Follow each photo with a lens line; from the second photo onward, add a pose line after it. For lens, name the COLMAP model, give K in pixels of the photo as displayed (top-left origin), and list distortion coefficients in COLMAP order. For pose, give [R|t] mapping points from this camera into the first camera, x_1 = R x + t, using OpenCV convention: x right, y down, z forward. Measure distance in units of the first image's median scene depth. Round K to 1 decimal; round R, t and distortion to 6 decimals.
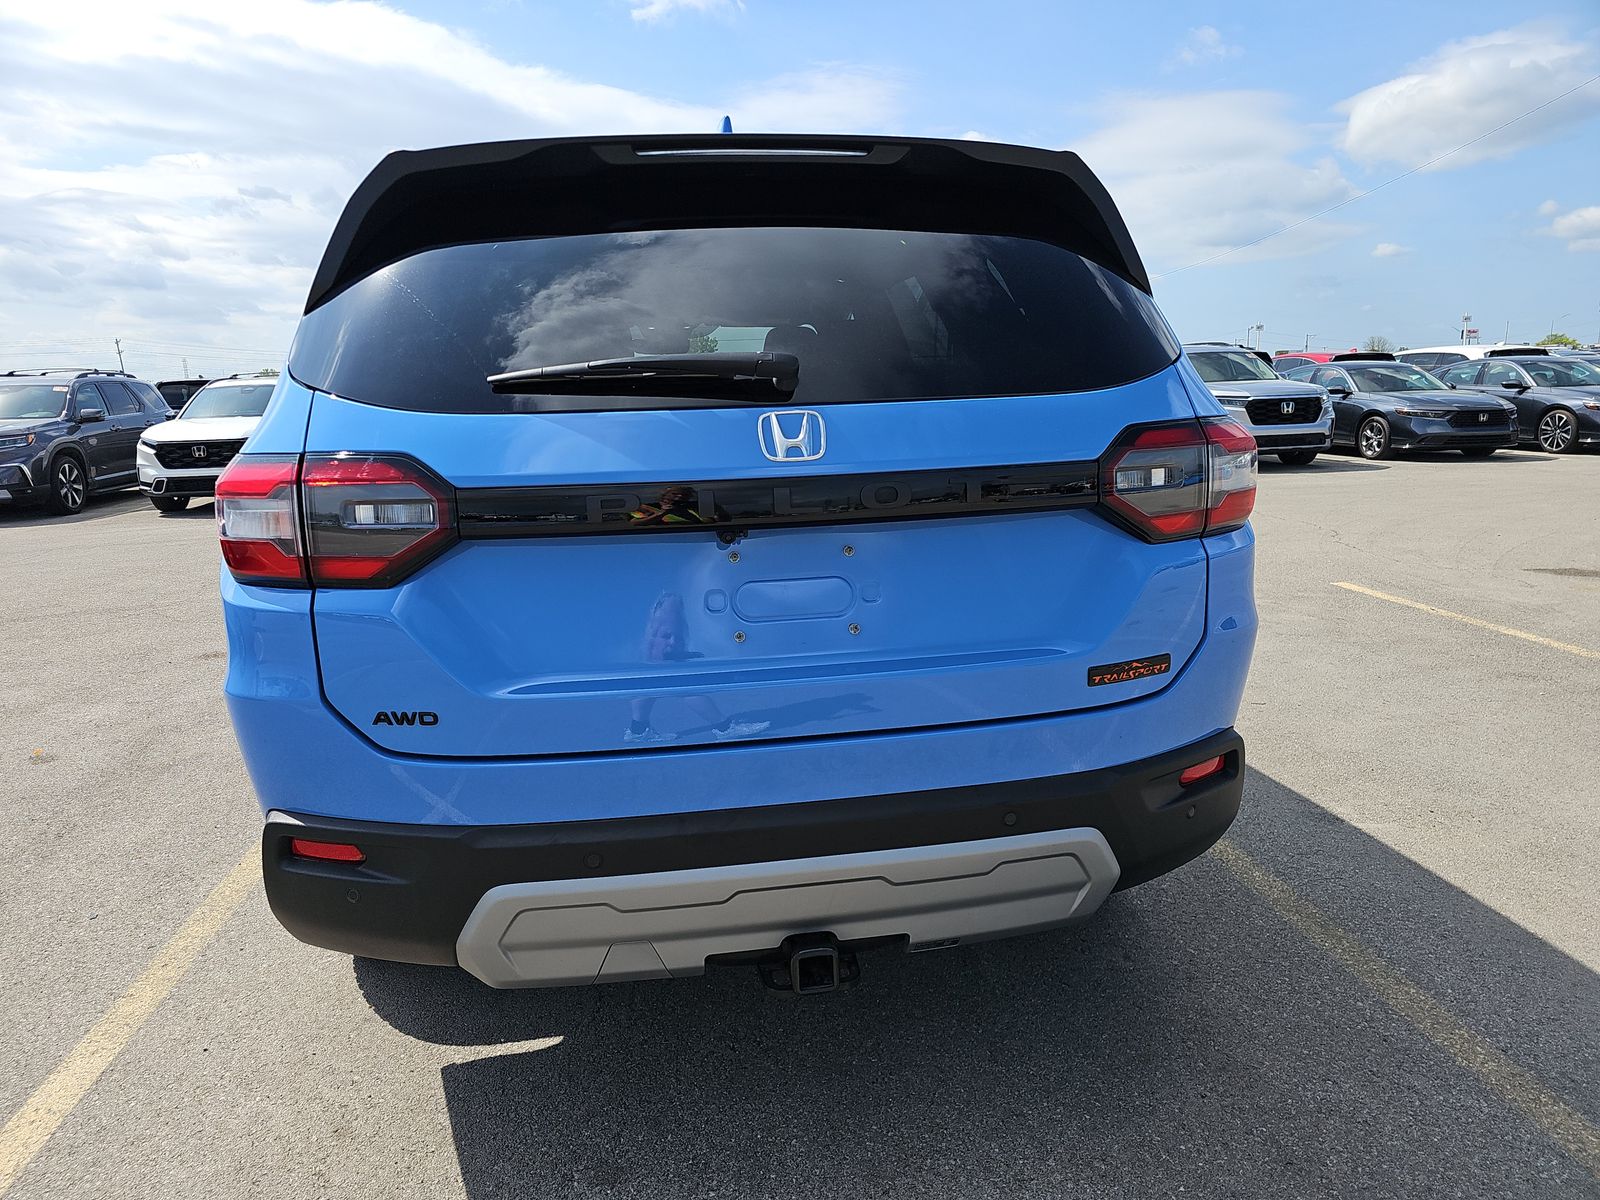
lens RADIAL K [[1078.7, 0, 800.0], [0, 1078.7, 600.0], [0, 0, 1]] dist [0.005674, -0.000137]
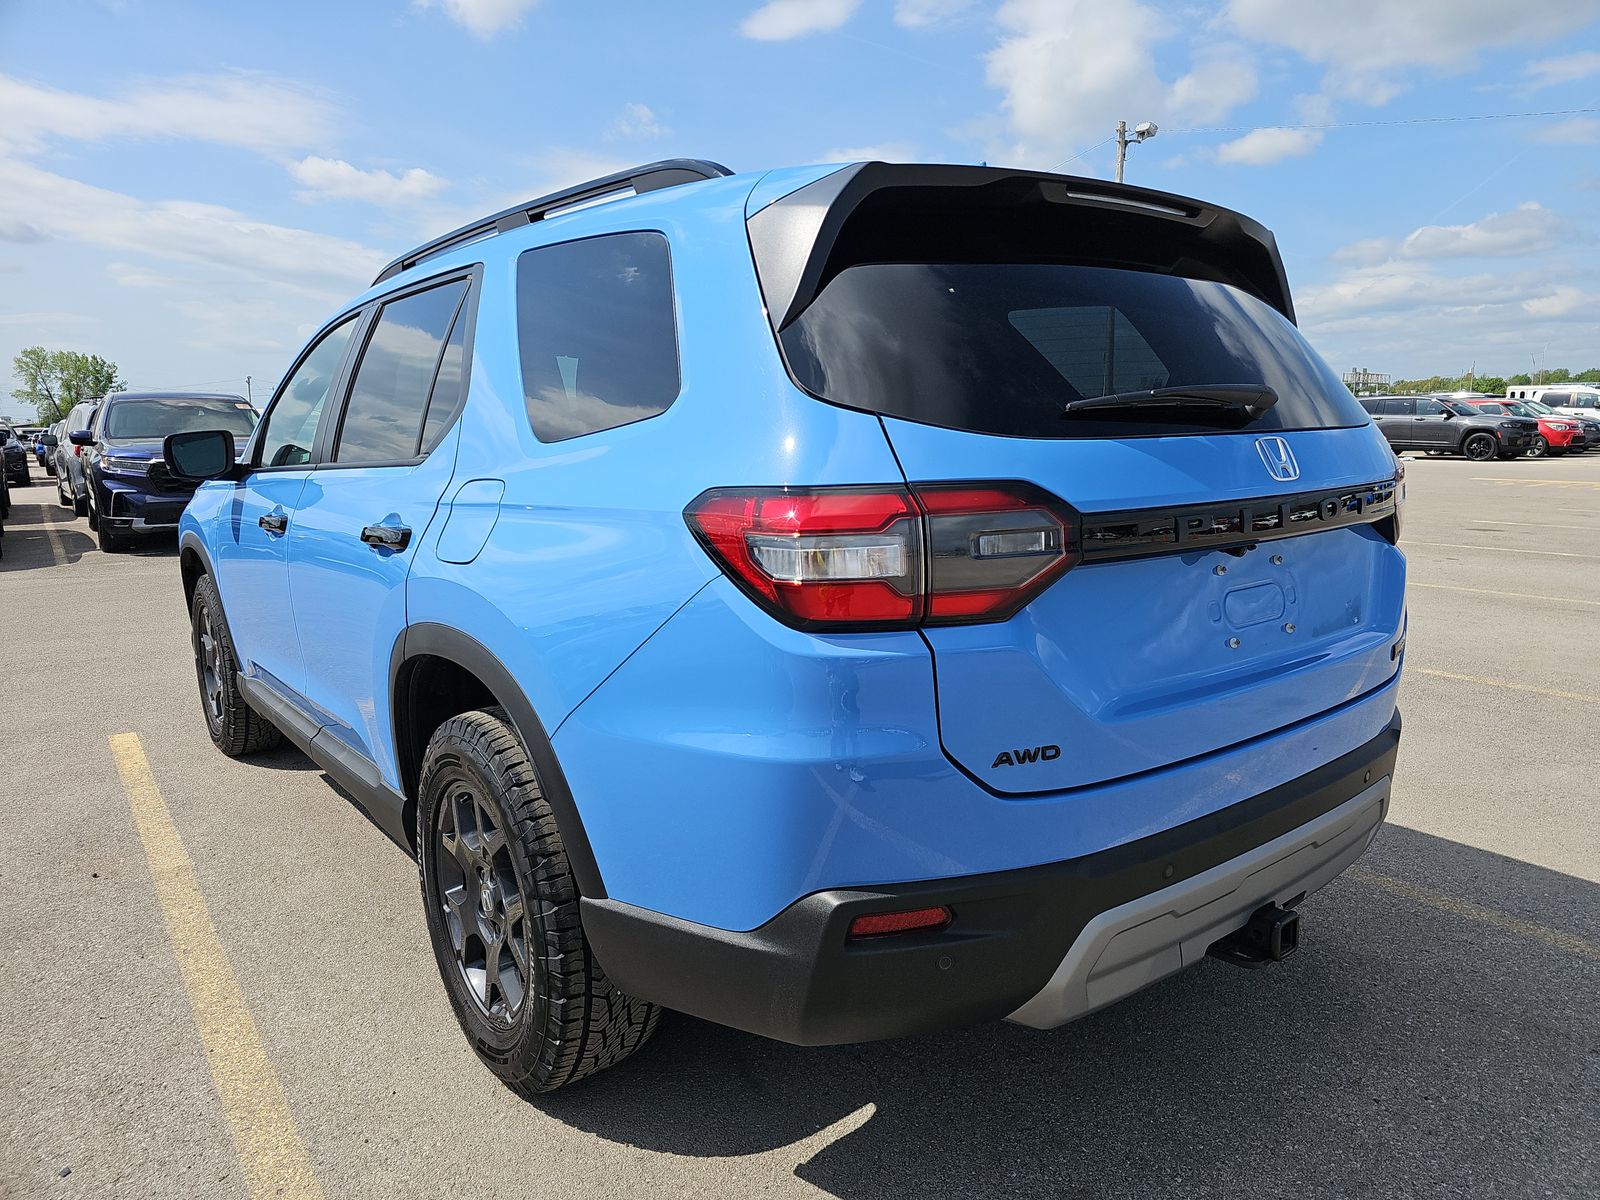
lens RADIAL K [[1059.0, 0, 800.0], [0, 1059.0, 600.0], [0, 0, 1]] dist [0.064182, -0.058324]
pose [[0.862869, -0.063879, 0.501375, -0.105962], [0.083856, 0.996326, -0.017376, -0.003010], [-0.498423, 0.057036, 0.865056, 0.029219]]
